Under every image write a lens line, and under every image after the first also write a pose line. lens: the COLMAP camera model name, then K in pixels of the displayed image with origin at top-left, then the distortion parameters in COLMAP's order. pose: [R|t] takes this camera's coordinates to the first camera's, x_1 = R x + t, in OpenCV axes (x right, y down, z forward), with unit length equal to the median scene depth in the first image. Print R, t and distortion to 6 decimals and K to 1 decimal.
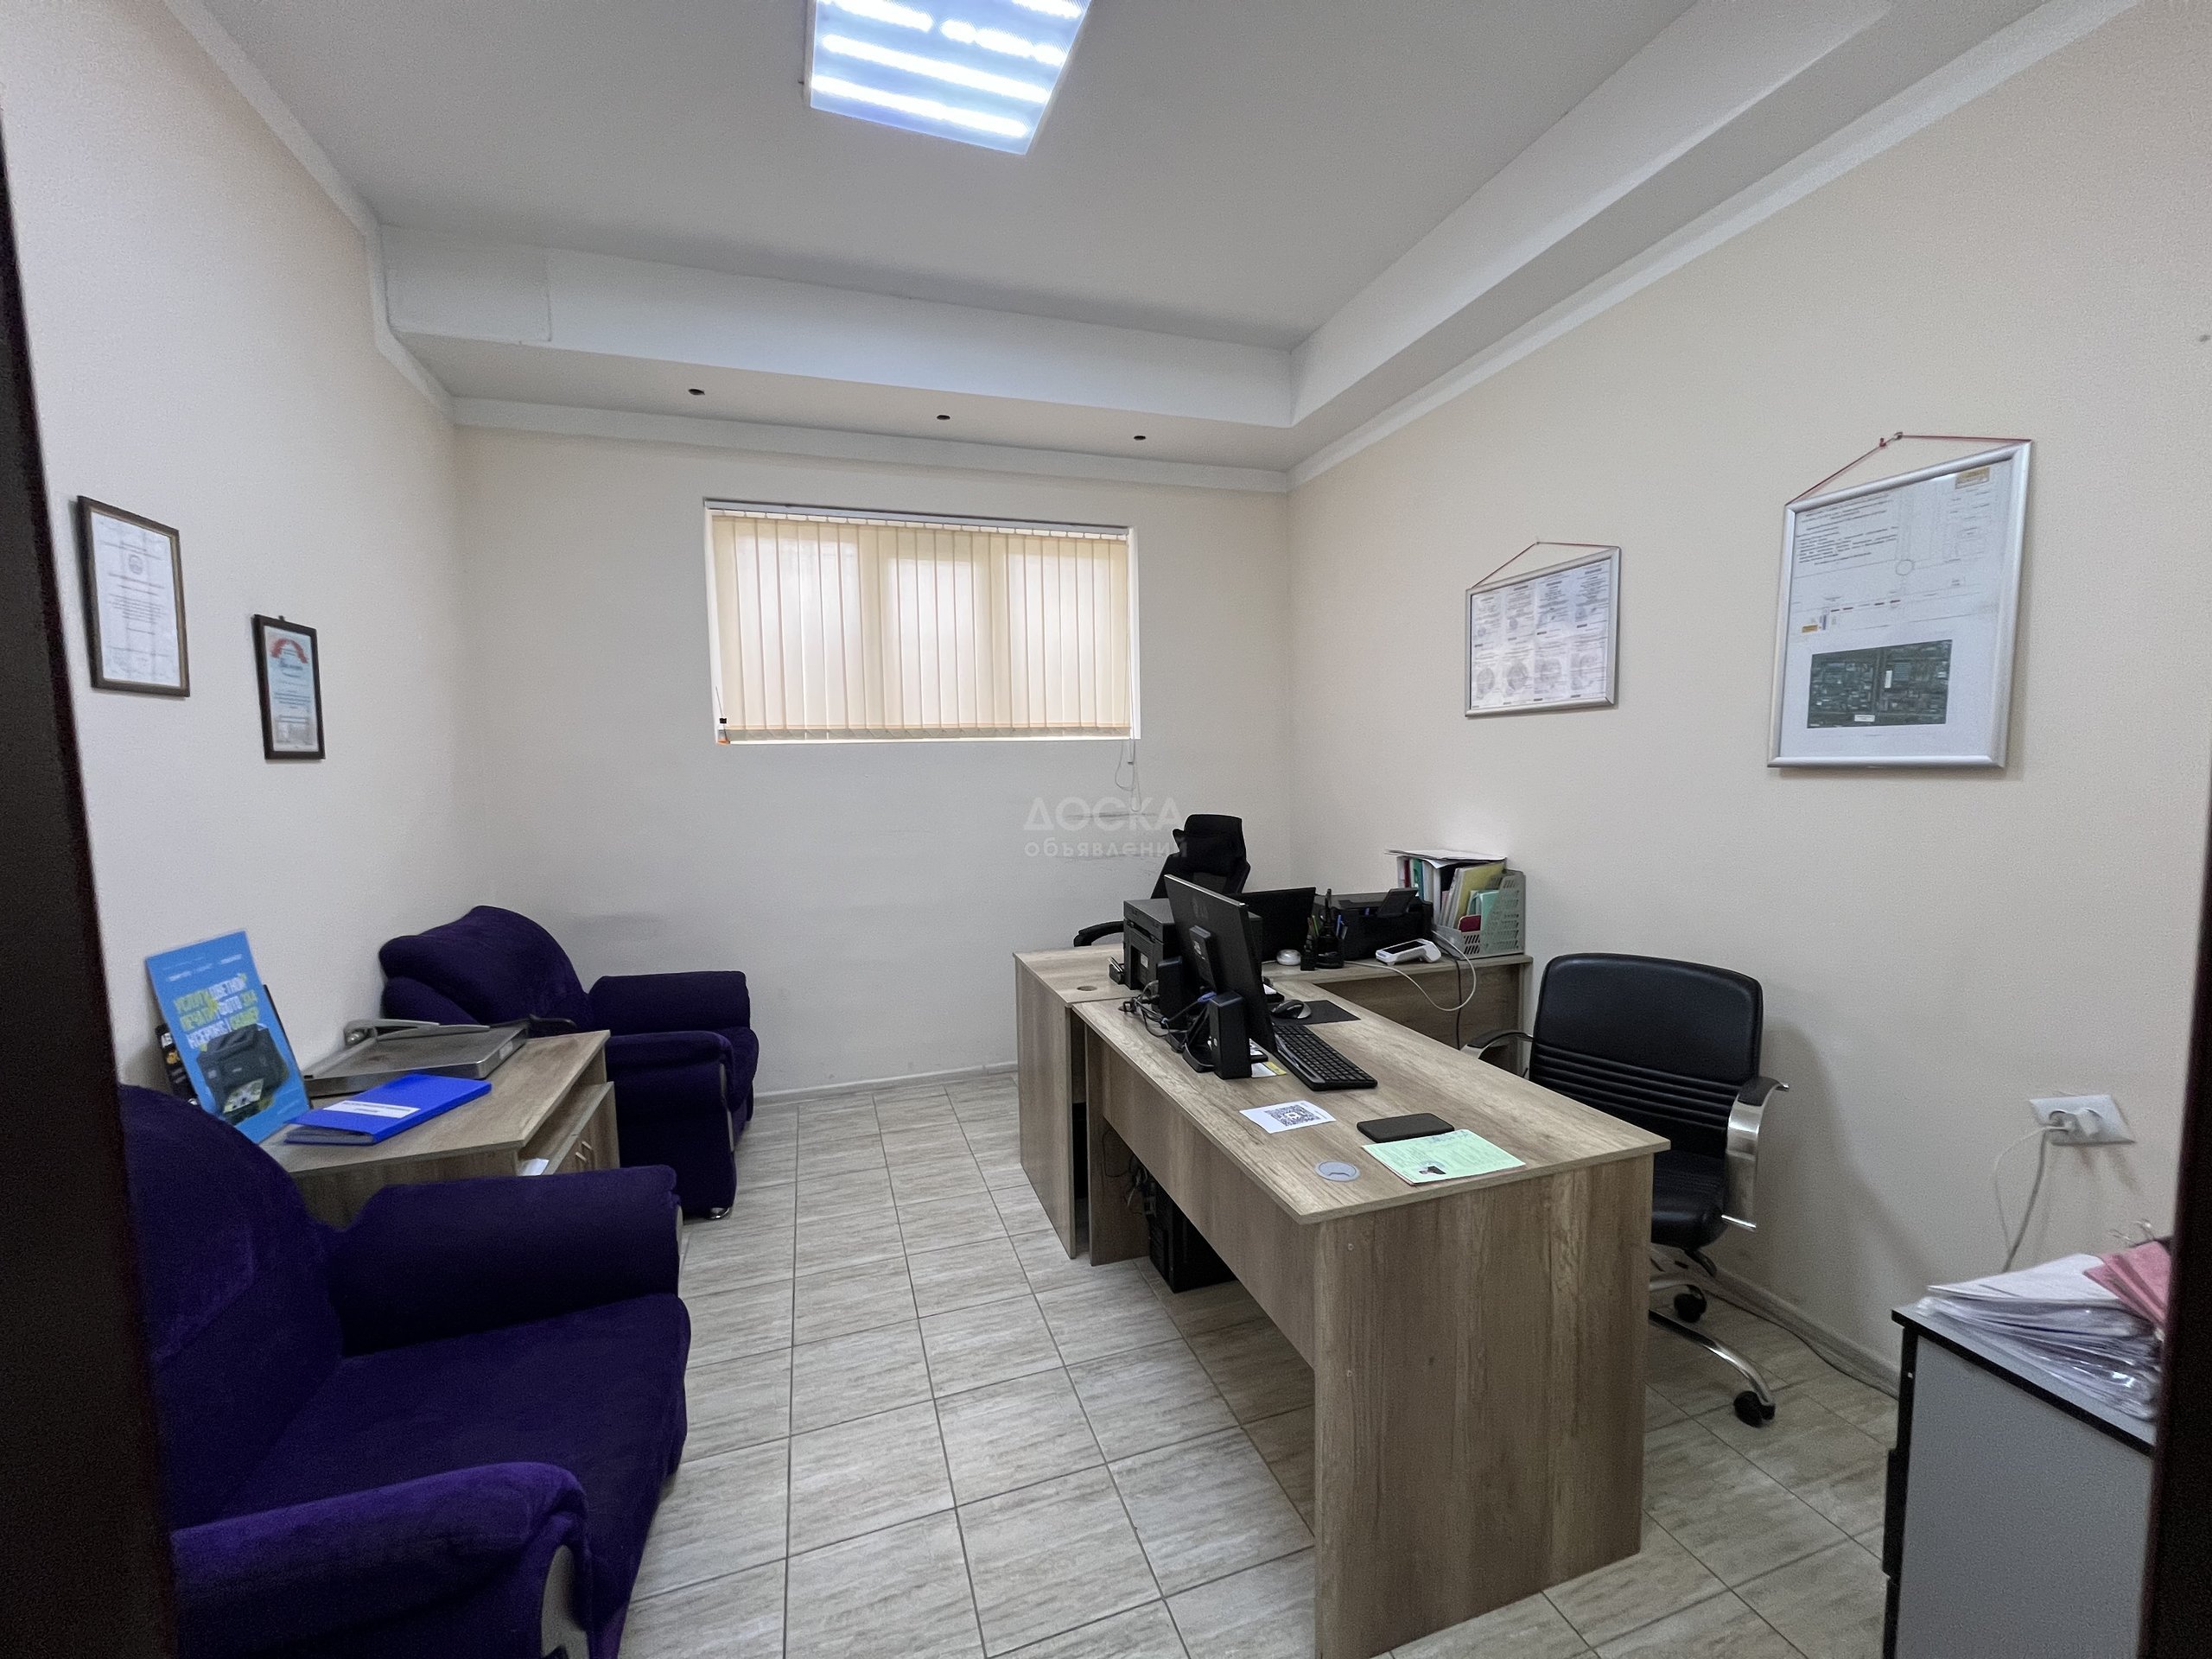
lens RADIAL K [[884.2, 0, 1105.0], [0, 884.2, 823.4], [0, 0, 1]] dist [0.000297, 0.000071]
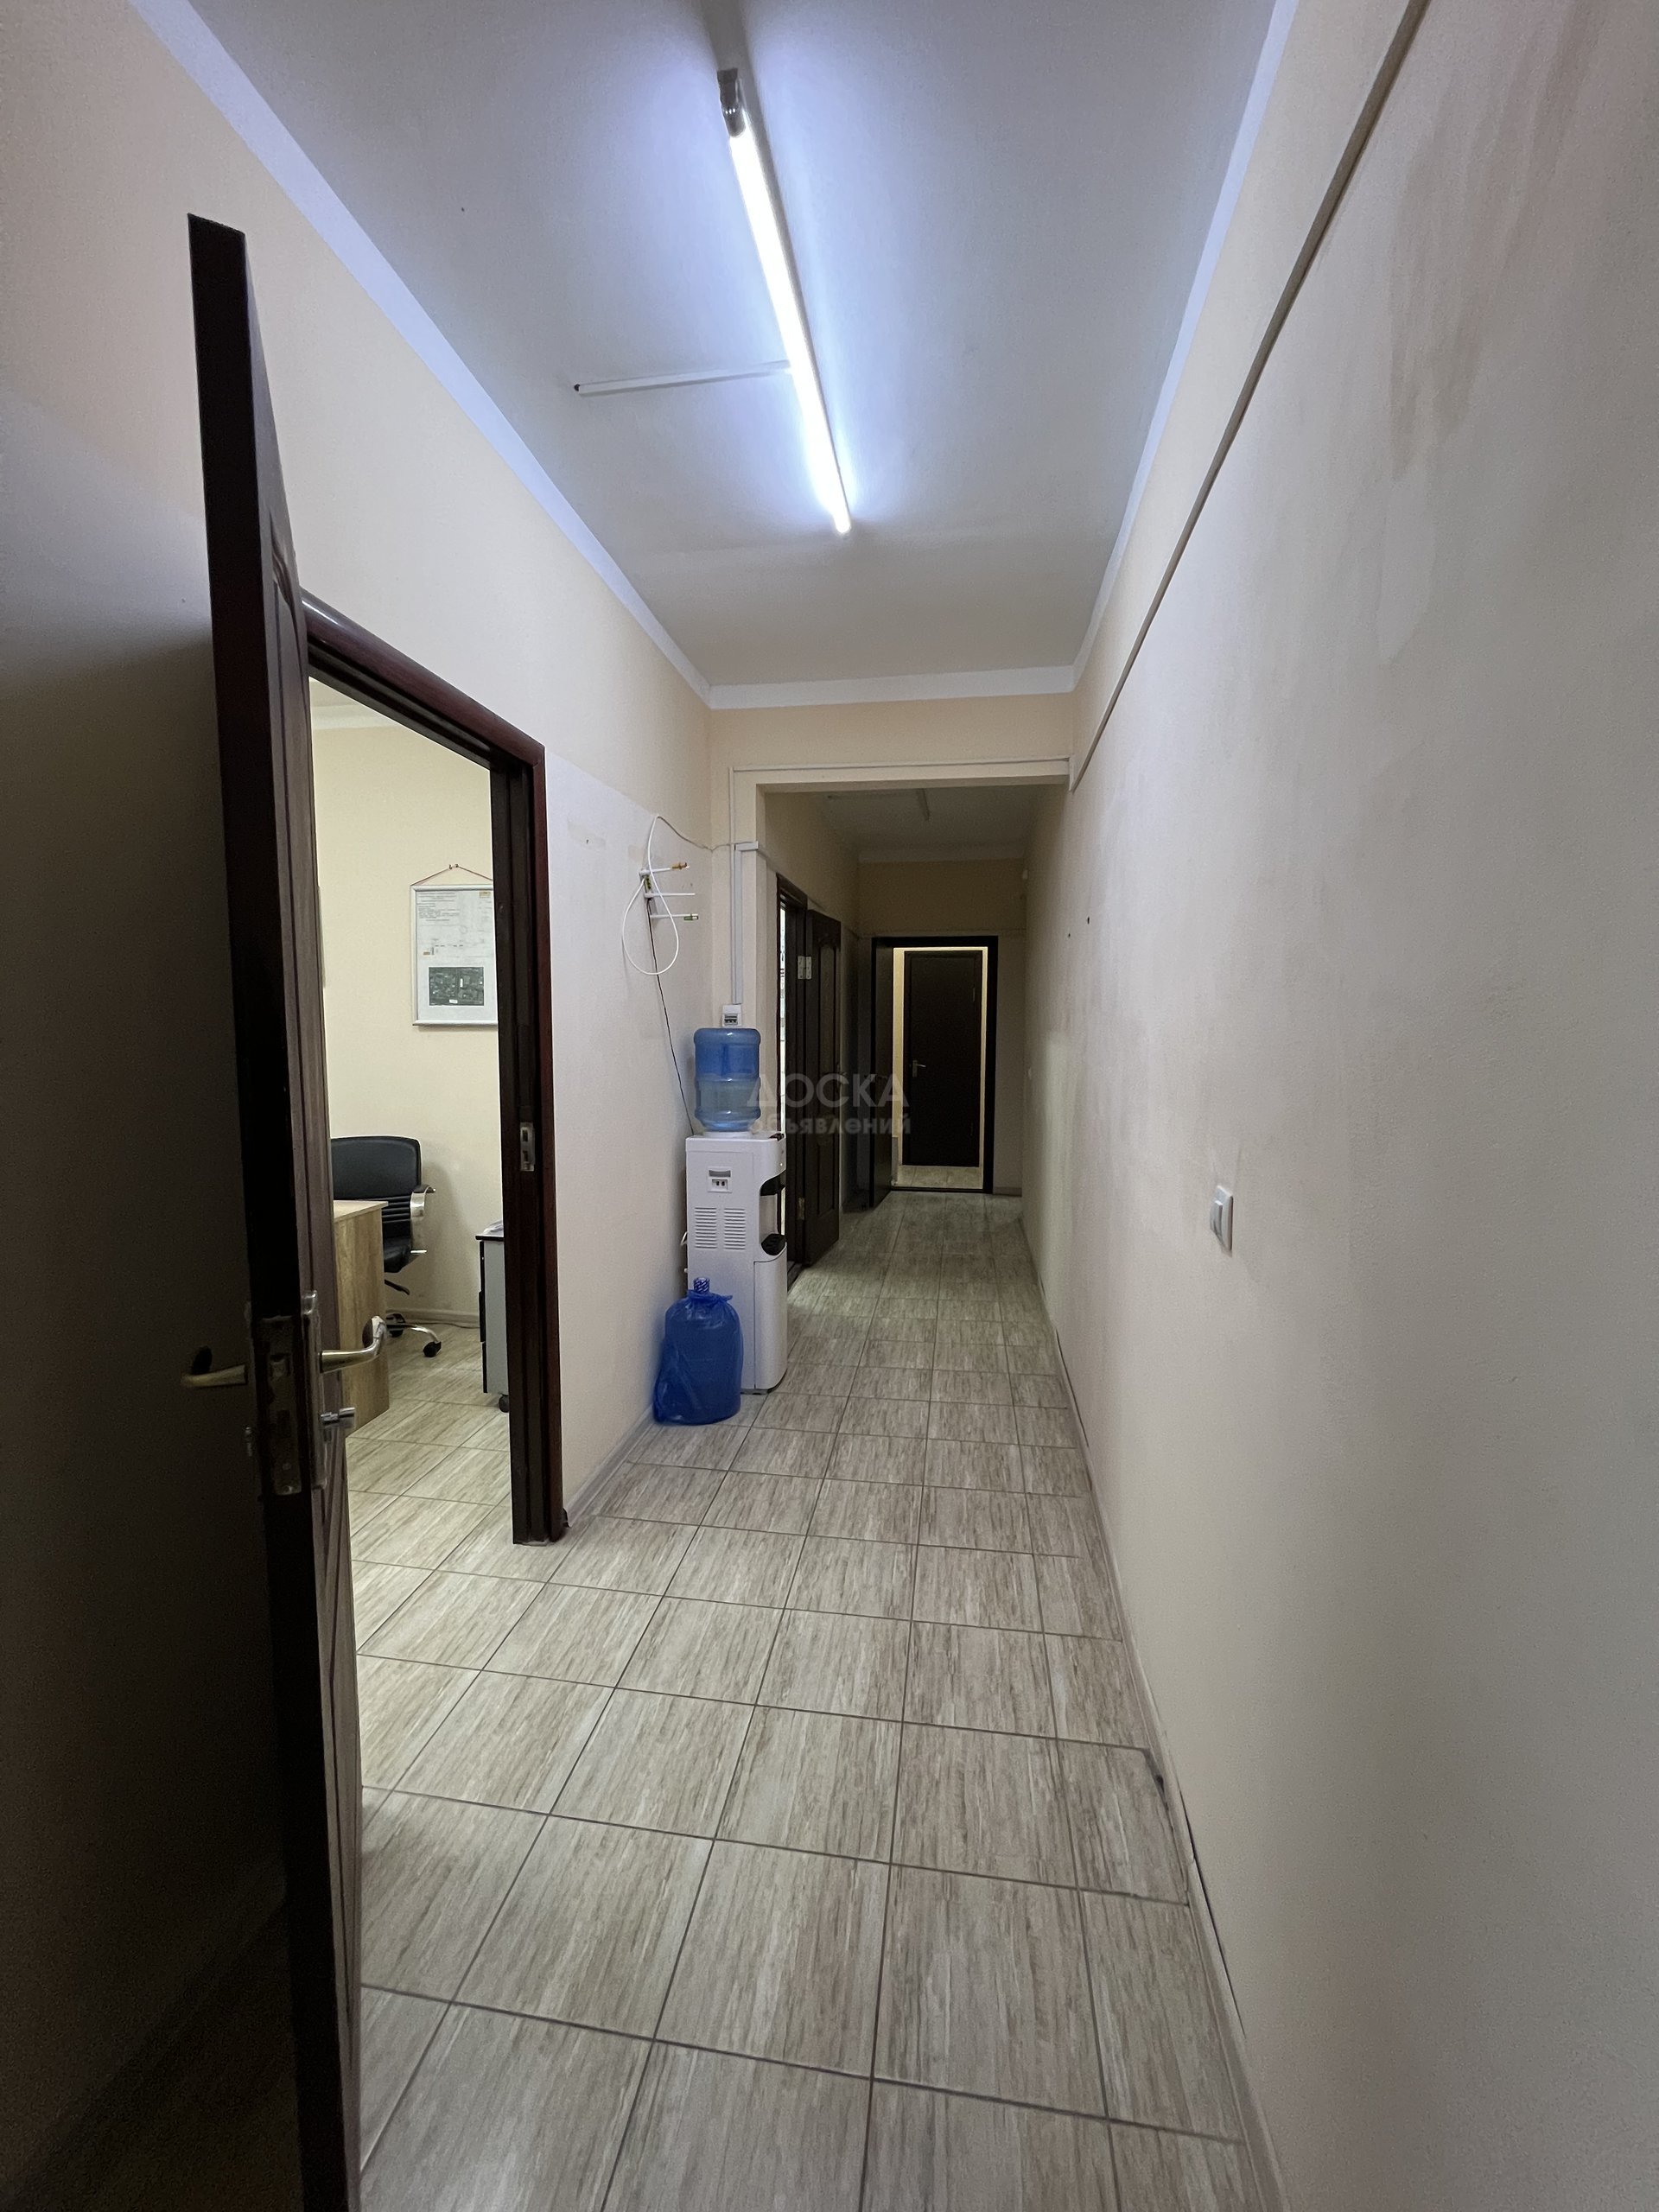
lens RADIAL K [[884.2, 0, 827.2], [0, 884.2, 1098.5], [0, 0, 1]] dist [0.000297, 0.000071]
pose [[0.463424, -0.060565, 0.884065, -0.560005], [0.059476, 0.997538, 0.037161, 0.079937], [-0.884138, 0.035359, 0.465885, -0.707410]]
